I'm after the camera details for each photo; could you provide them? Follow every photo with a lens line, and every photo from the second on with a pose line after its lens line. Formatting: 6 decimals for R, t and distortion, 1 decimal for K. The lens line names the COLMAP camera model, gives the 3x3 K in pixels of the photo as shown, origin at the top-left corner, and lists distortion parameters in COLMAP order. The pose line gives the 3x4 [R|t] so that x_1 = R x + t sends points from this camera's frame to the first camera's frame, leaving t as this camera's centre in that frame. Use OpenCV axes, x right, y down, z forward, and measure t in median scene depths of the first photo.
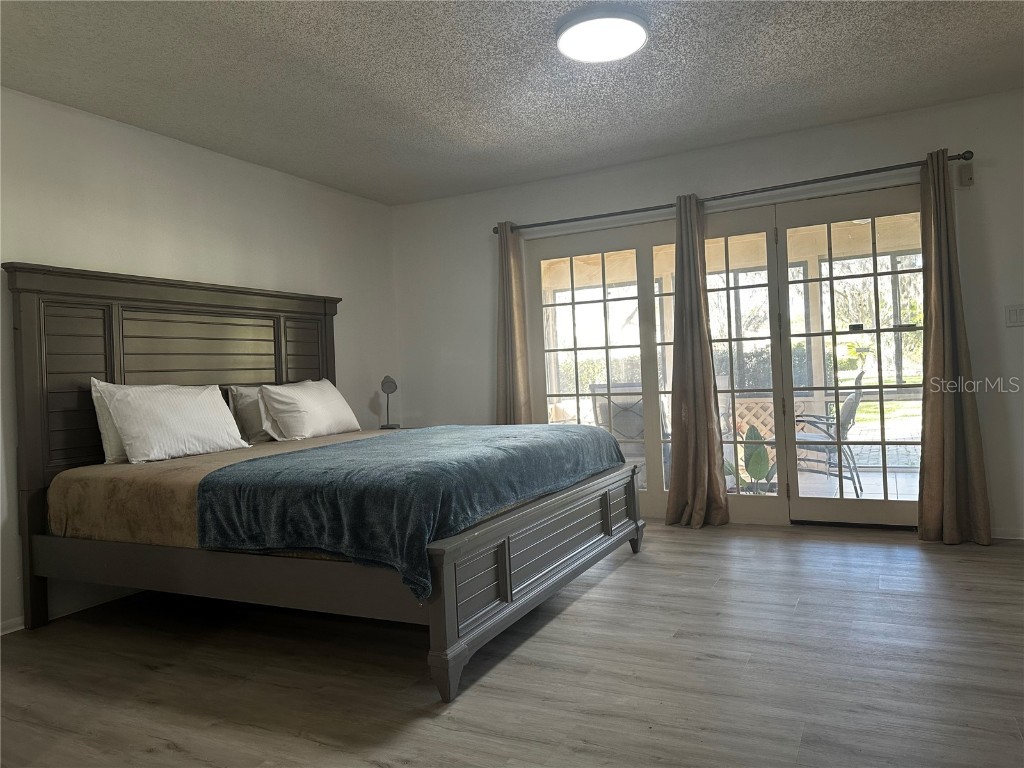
lens RADIAL K [[727.3, 0, 521.4], [0, 727.3, 381.3], [0, 0, 1]] dist [-0.006432, -0.010611]
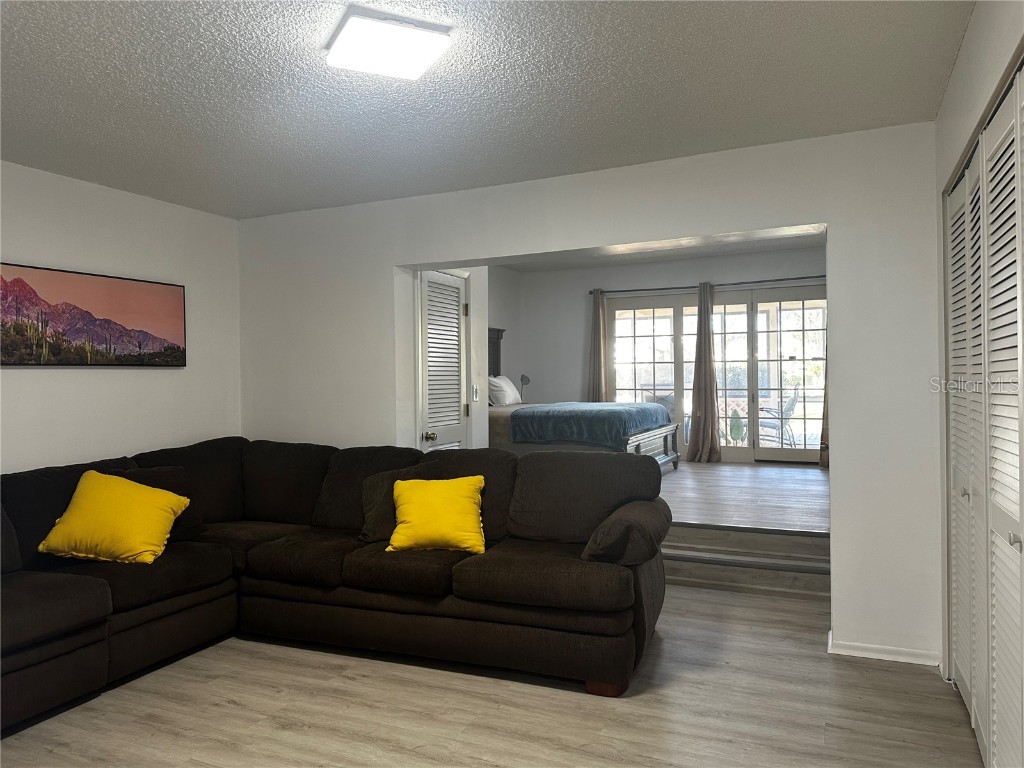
lens RADIAL K [[727.3, 0, 506.1], [0, 727.3, 383.4], [0, 0, 1]] dist [-0.006432, -0.010611]
pose [[0.999127, 0.035577, 0.021897, -0.304861], [-0.035466, 0.999356, -0.005451, 0.028154], [-0.022077, 0.004670, 0.999745, -0.823684]]
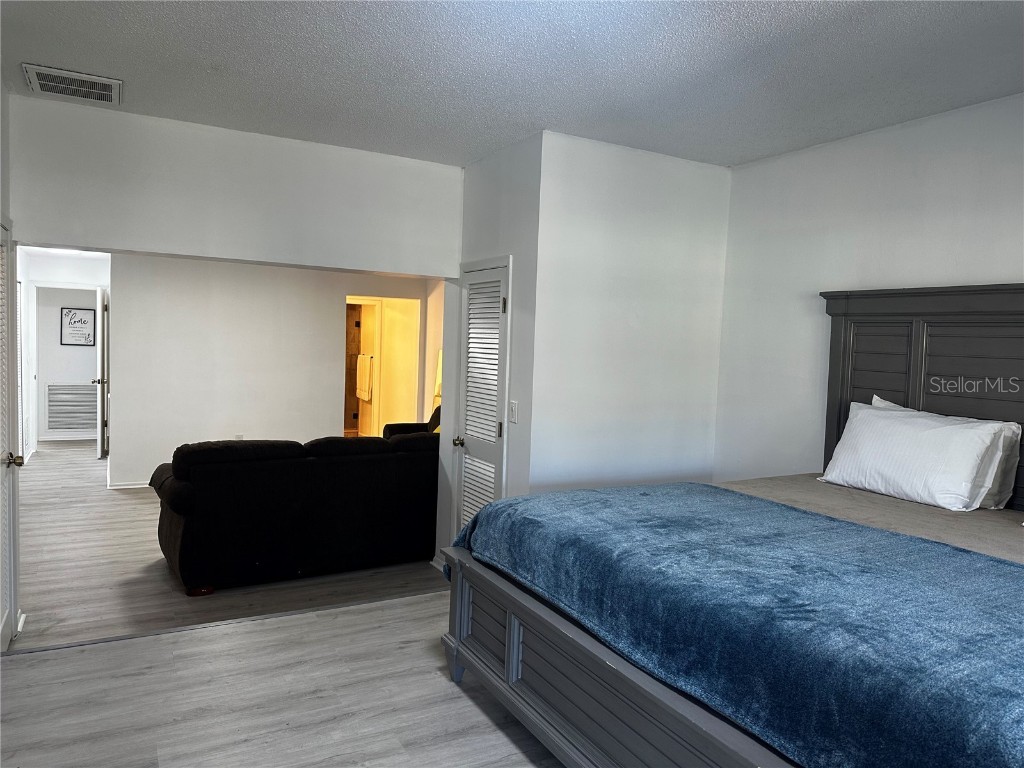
lens RADIAL K [[727.3, 0, 514.5], [0, 727.3, 382.7], [0, 0, 1]] dist [-0.006432, -0.010611]
pose [[-0.574611, 0.078158, -0.814686, 0.410718], [-0.015141, 0.994244, 0.106064, -0.095027], [0.818286, 0.073281, -0.570121, 0.899638]]
